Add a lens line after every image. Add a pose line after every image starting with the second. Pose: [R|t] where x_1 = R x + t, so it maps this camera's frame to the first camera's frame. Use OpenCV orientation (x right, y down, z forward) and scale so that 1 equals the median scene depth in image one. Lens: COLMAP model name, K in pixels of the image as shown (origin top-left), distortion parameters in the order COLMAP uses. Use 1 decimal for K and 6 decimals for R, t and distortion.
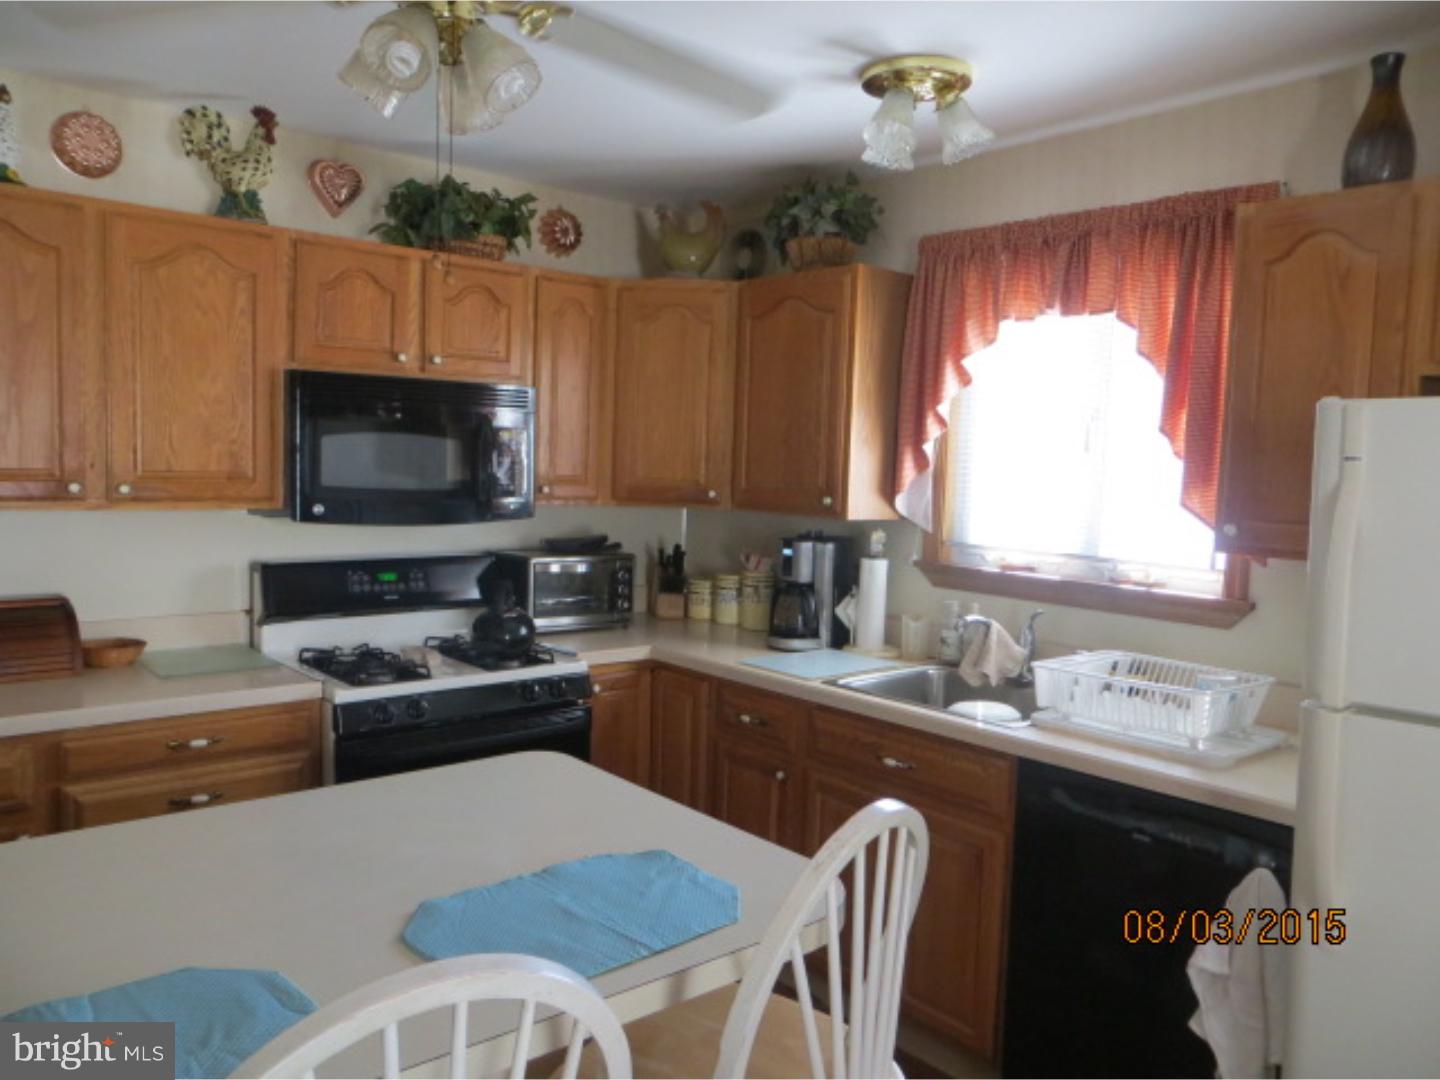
lens RADIAL K [[1105.8, 0, 719.7], [0, 1105.8, 542.4], [0, 0, 1]] dist [0.006705, -0.005661]
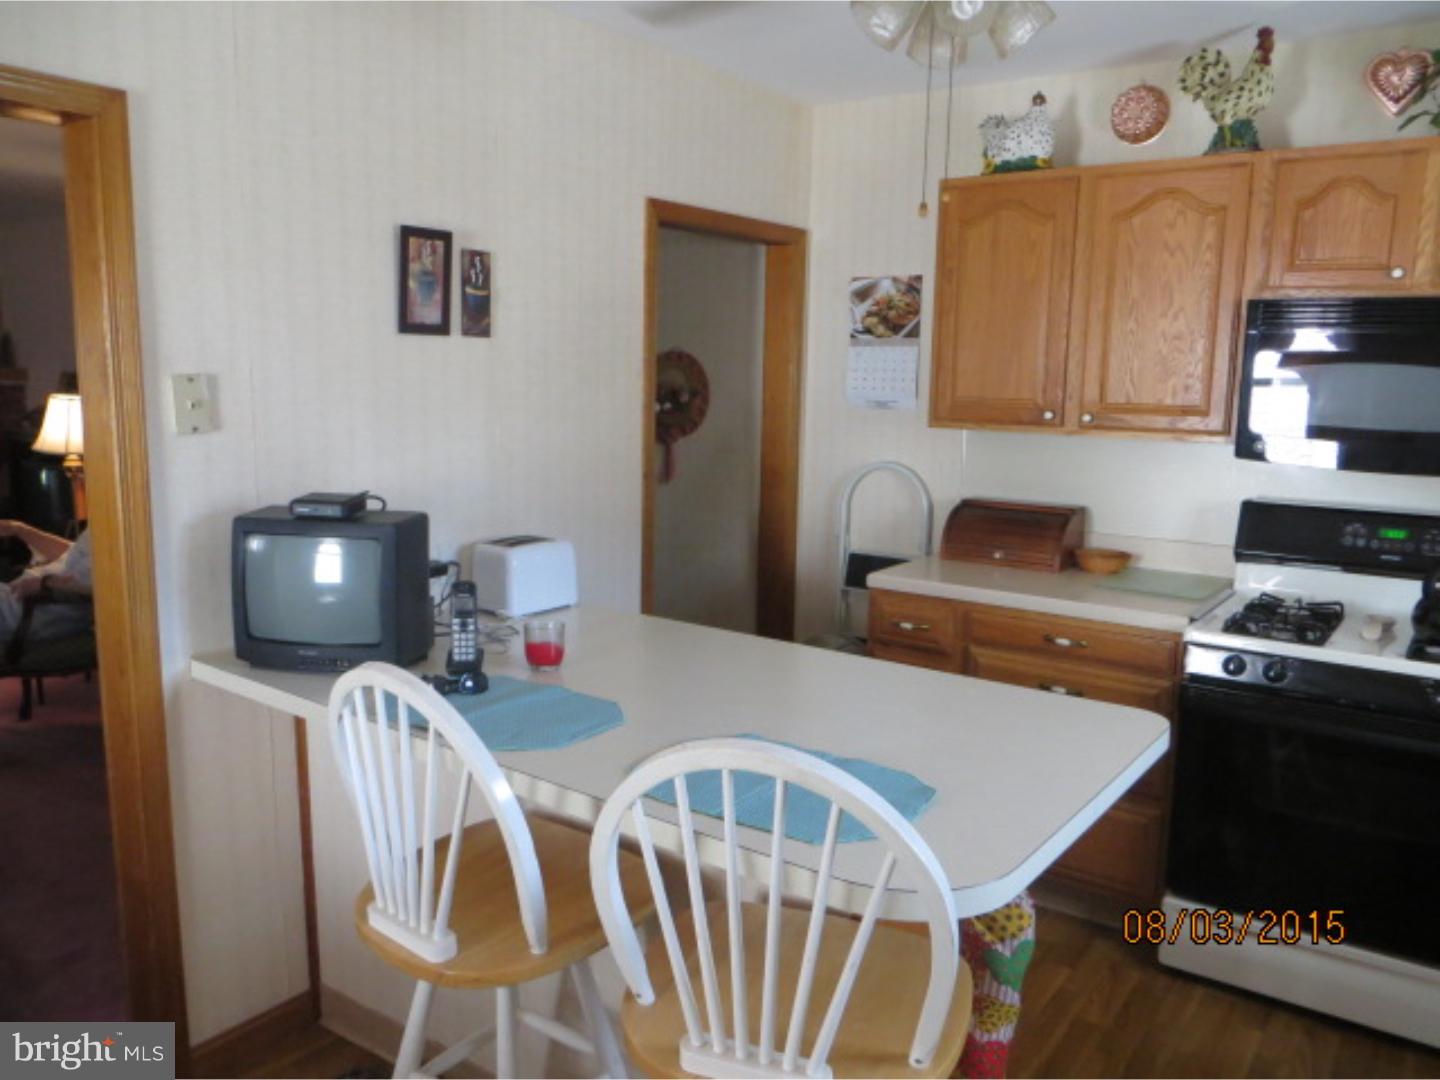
lens RADIAL K [[1105.8, 0, 720.9], [0, 1105.8, 536.8], [0, 0, 1]] dist [0.006705, -0.005661]
pose [[0.225951, 0.122723, -0.966377, 0.484462], [-0.087724, 0.990565, 0.105284, -0.013086], [0.970181, 0.060986, 0.234585, 0.349203]]
